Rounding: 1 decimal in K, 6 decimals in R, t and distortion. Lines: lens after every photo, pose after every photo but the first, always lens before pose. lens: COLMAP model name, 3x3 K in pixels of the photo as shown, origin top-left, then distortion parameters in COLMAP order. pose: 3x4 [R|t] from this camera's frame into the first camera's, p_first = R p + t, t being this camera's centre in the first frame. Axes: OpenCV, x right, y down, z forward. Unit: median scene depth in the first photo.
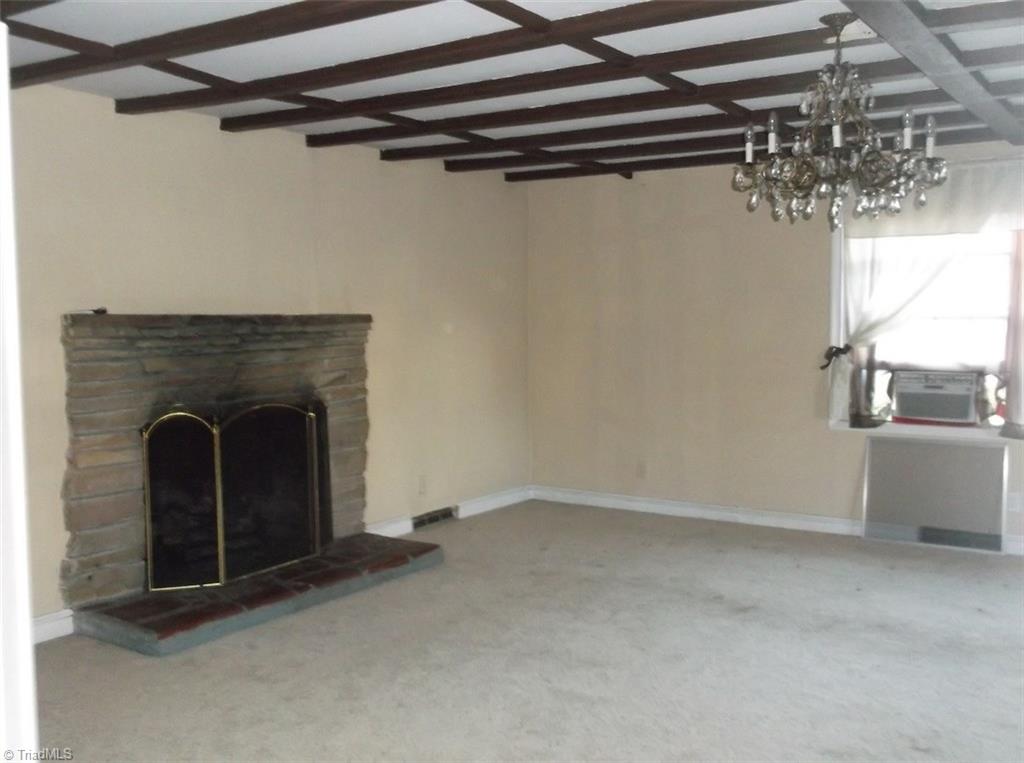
lens RADIAL K [[1013.2, 0, 514.3], [0, 1013.2, 379.0], [0, 0, 1]] dist [0.010342, 0.000000]
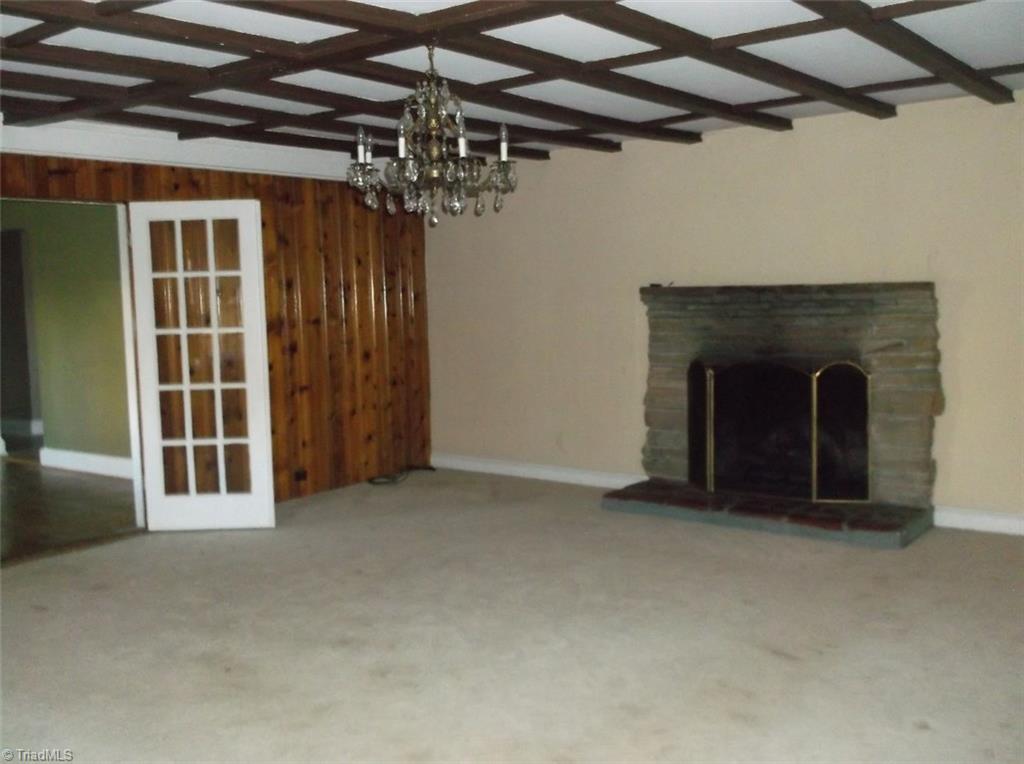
lens RADIAL K [[1013.2, 0, 514.2], [0, 1013.2, 383.7], [0, 0, 1]] dist [0.010342, 0.000000]
pose [[-0.059399, 0.115996, -0.991472, 0.962855], [-0.027123, 0.992671, 0.117762, -0.080859], [0.997866, 0.033886, -0.055817, 0.767304]]
